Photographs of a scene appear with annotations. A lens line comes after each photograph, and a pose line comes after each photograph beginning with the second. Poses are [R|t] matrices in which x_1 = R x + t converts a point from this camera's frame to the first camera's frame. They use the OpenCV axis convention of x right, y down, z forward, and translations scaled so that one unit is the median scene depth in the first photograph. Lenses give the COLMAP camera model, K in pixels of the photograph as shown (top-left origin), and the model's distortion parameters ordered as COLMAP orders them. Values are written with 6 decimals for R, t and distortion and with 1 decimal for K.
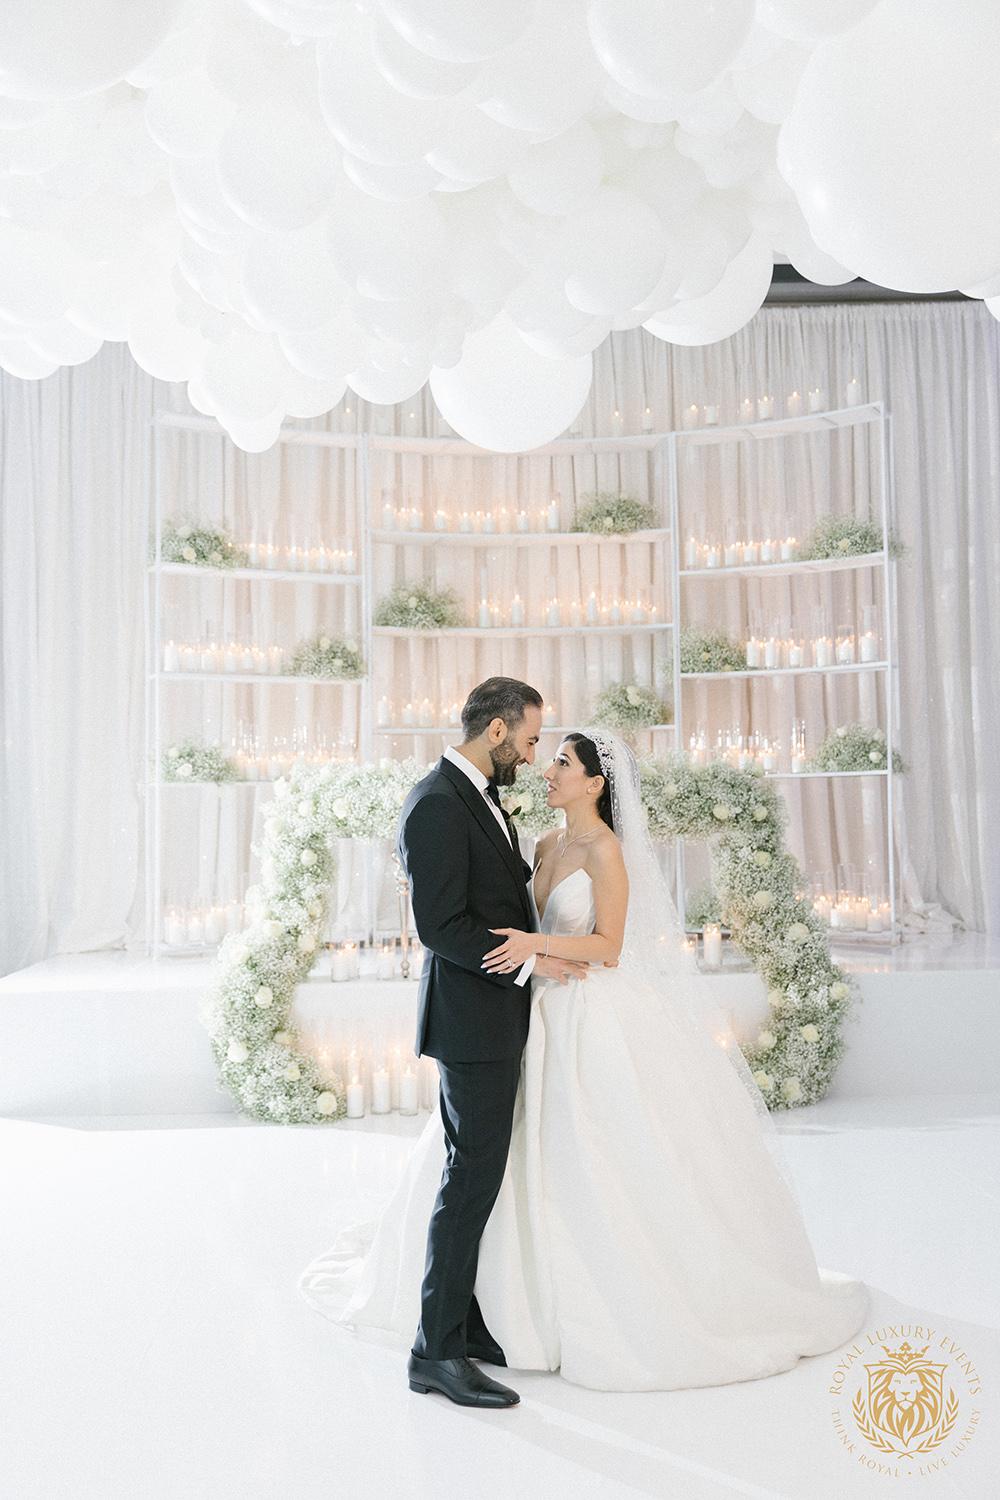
lens RADIAL K [[1594.8, 0, 492.2], [0, 1594.8, 784.5], [0, 0, 1]] dist [0.021366, 0.000000]
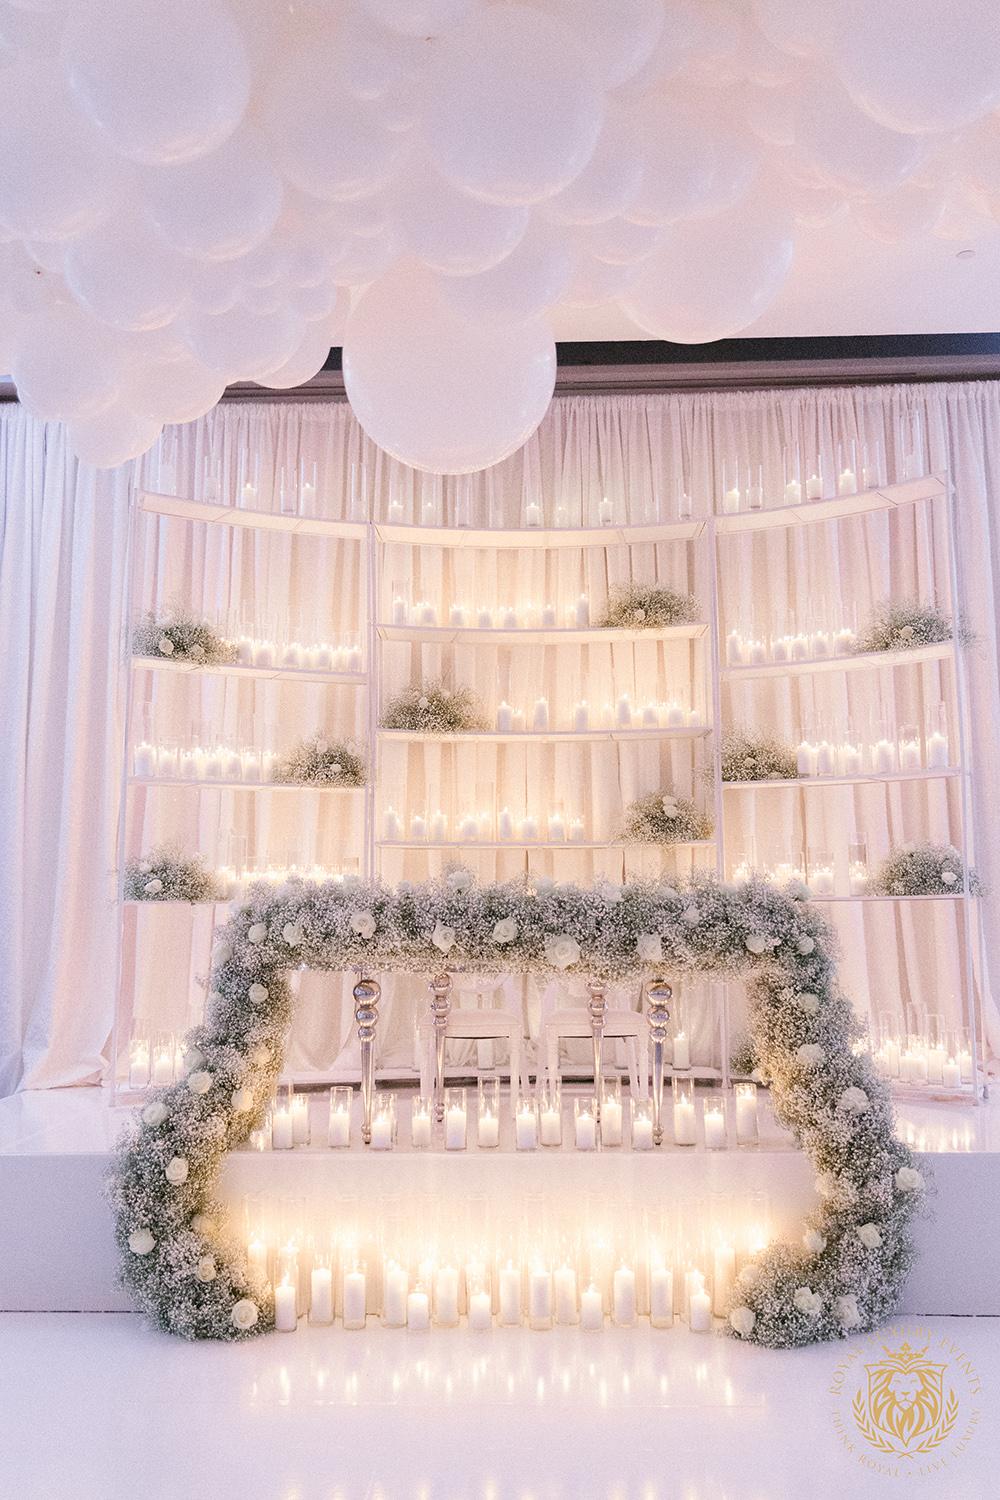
lens RADIAL K [[1355.5, 0, 502.7], [0, 1355.5, 766.6], [0, 0, 1]] dist [-0.000285, 0.017986]
pose [[0.996612, 0.001279, -0.082232, 0.061457], [-0.009255, 0.995271, -0.096692, -0.004015], [0.081719, 0.097126, 0.991912, 0.254206]]
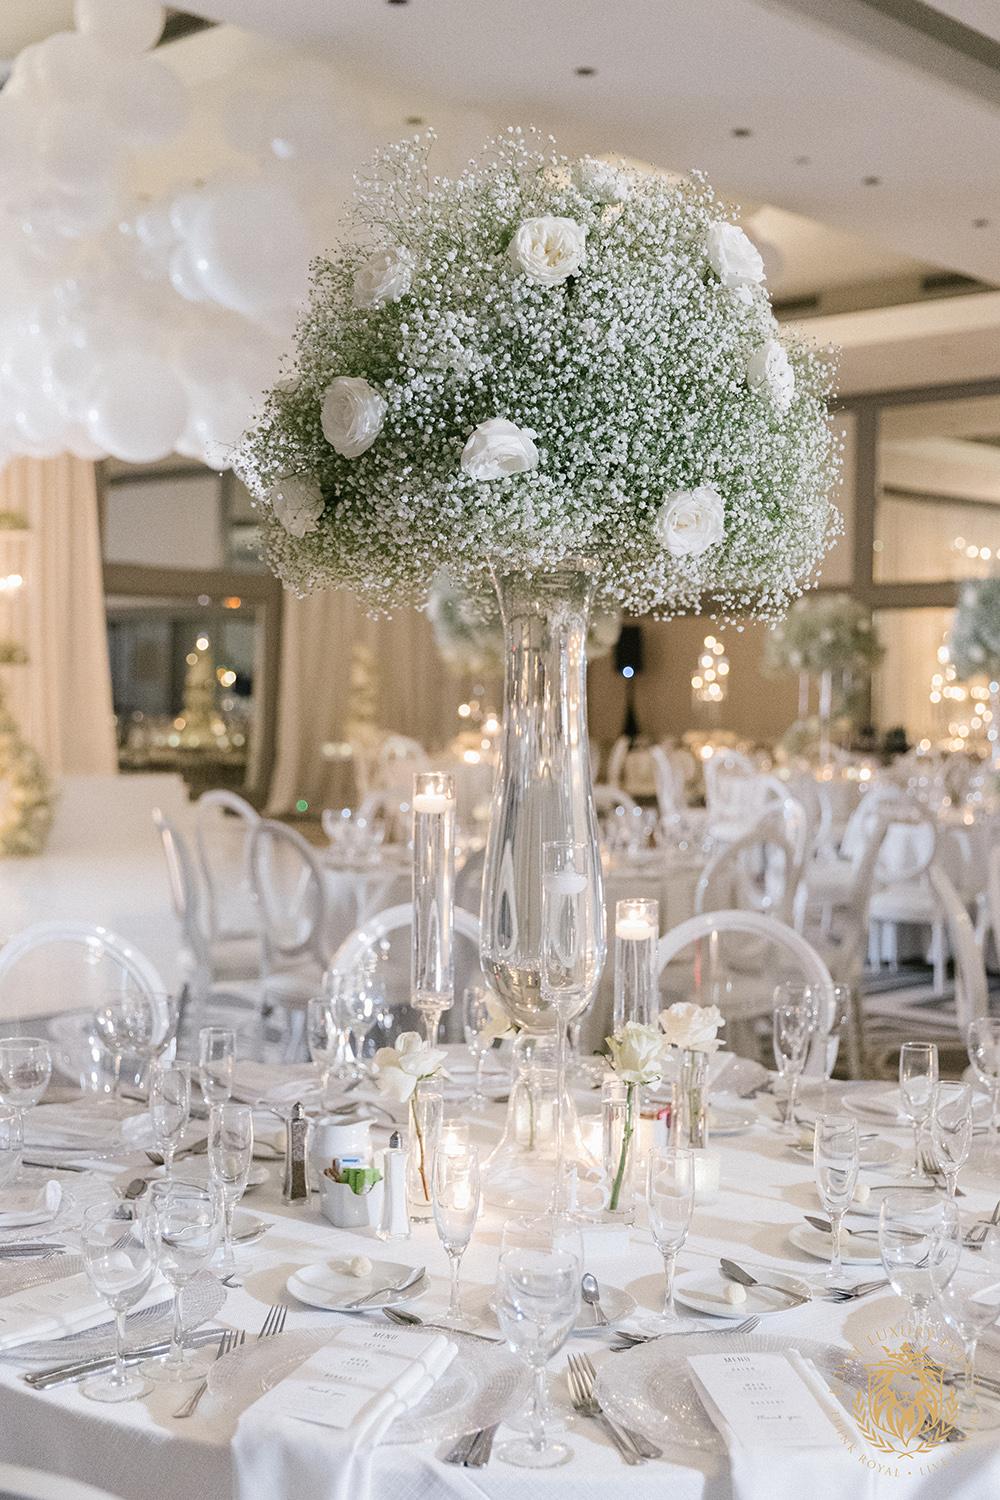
lens RADIAL K [[1813.1, 0, 504.1], [0, 1813.1, 754.1], [0, 0, 1]] dist [-0.001307, 0.000000]
pose [[0.717690, 0.001387, 0.696361, -0.688434], [-0.031337, 0.999049, 0.030307, 0.009902], [-0.695657, -0.043573, 0.717051, -0.666738]]
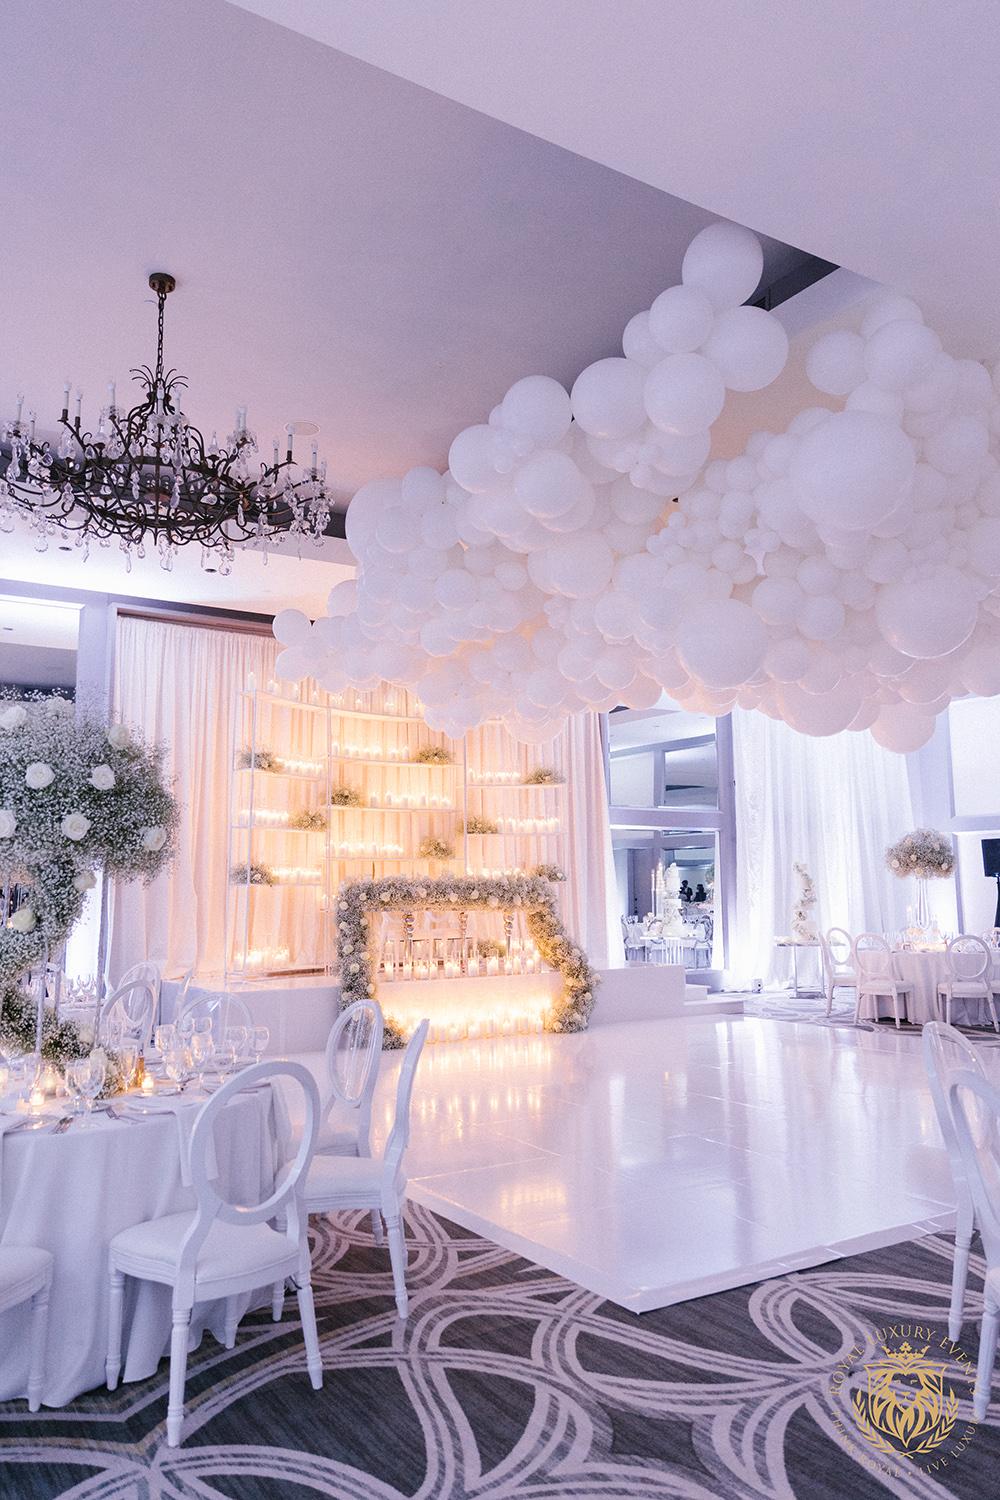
lens RADIAL K [[1077.2, 0, 503.3], [0, 1077.2, 751.9], [0, 0, 1]] dist [0.022355, -0.008634]
pose [[0.870228, 0.070843, 0.487529, -0.559782], [-0.006956, 0.991275, -0.131627, 0.009926], [-0.492600, 0.111154, 0.863128, -0.259694]]
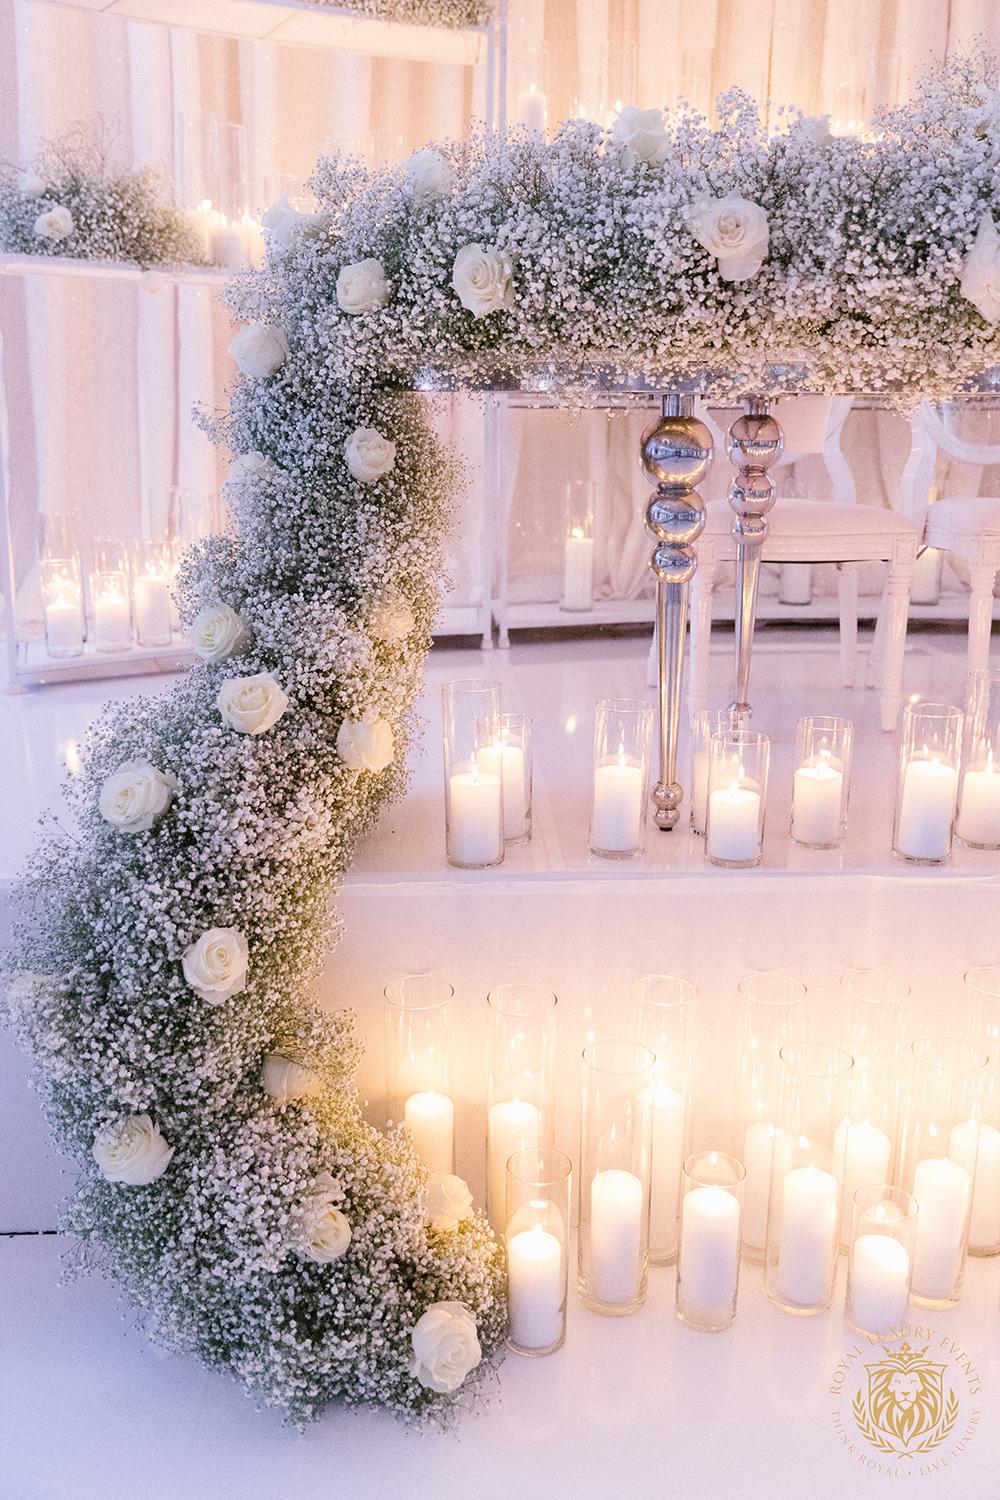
lens RADIAL K [[1289.8, 0, 493.7], [0, 1289.8, 746.4], [0, 0, 1]] dist [-0.000831, 0.002571]
pose [[0.999754, 0.021116, -0.006805, -0.075834], [-0.018593, 0.964813, 0.262278, 0.029887], [0.012104, -0.262087, 0.964968, 0.639068]]
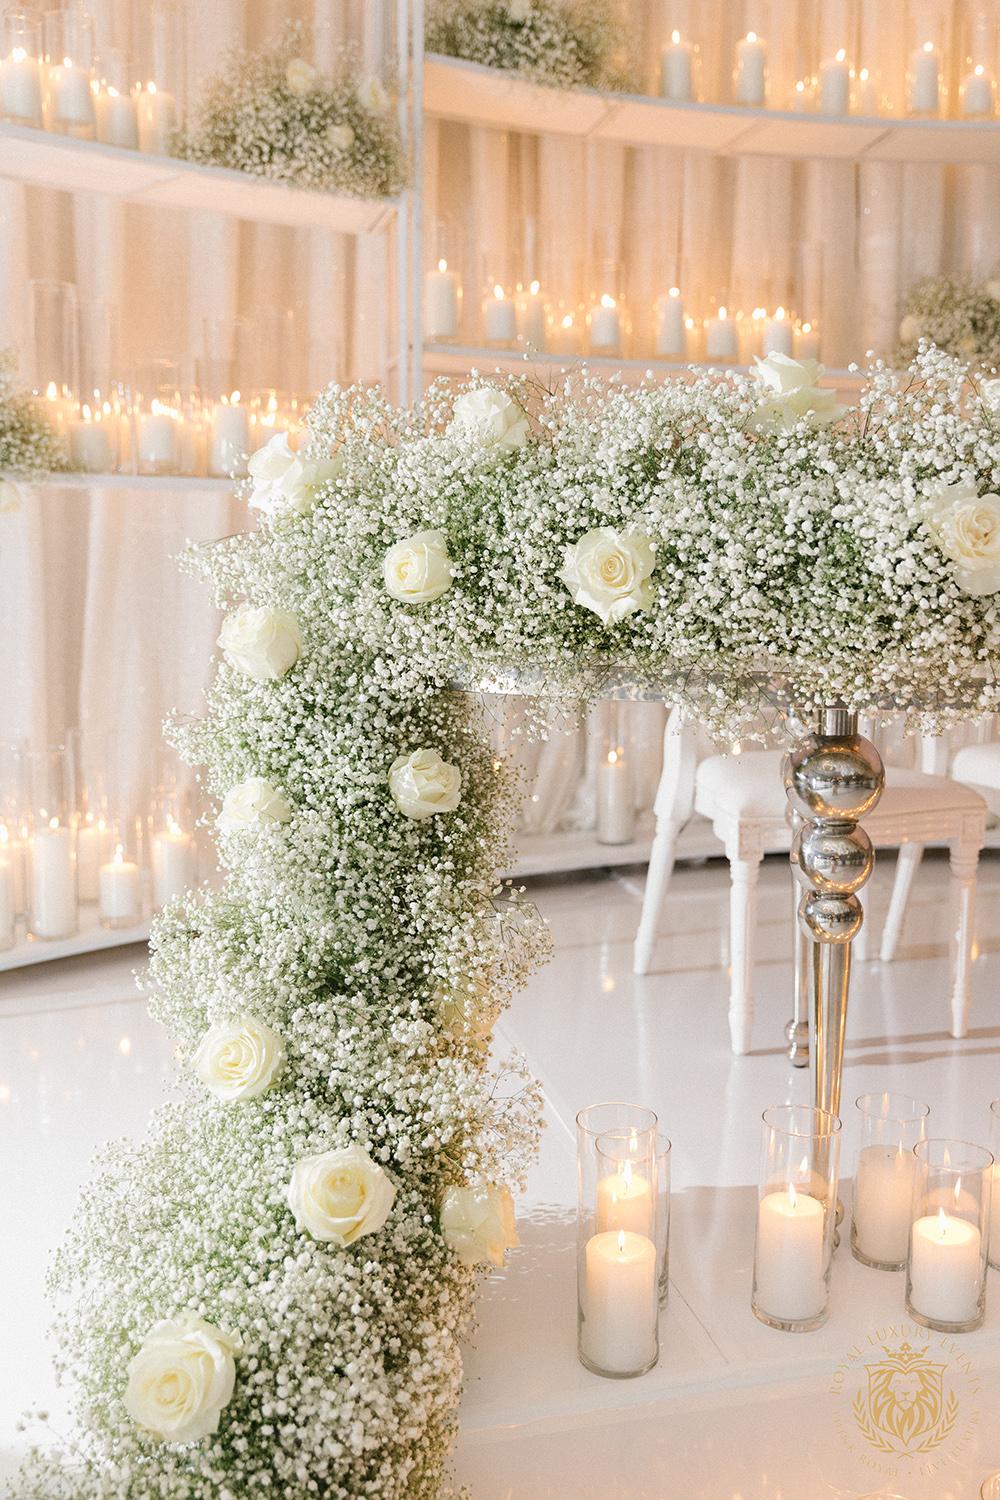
lens RADIAL K [[1374.8, 0, 503.0], [0, 1374.8, 743.6], [0, 0, 1]] dist [0.000575, 0.000000]
pose [[0.981294, -0.009808, 0.192267, -0.123468], [-0.020634, 0.987590, 0.155693, 0.007678], [-0.191408, -0.156748, 0.968913, 0.695529]]
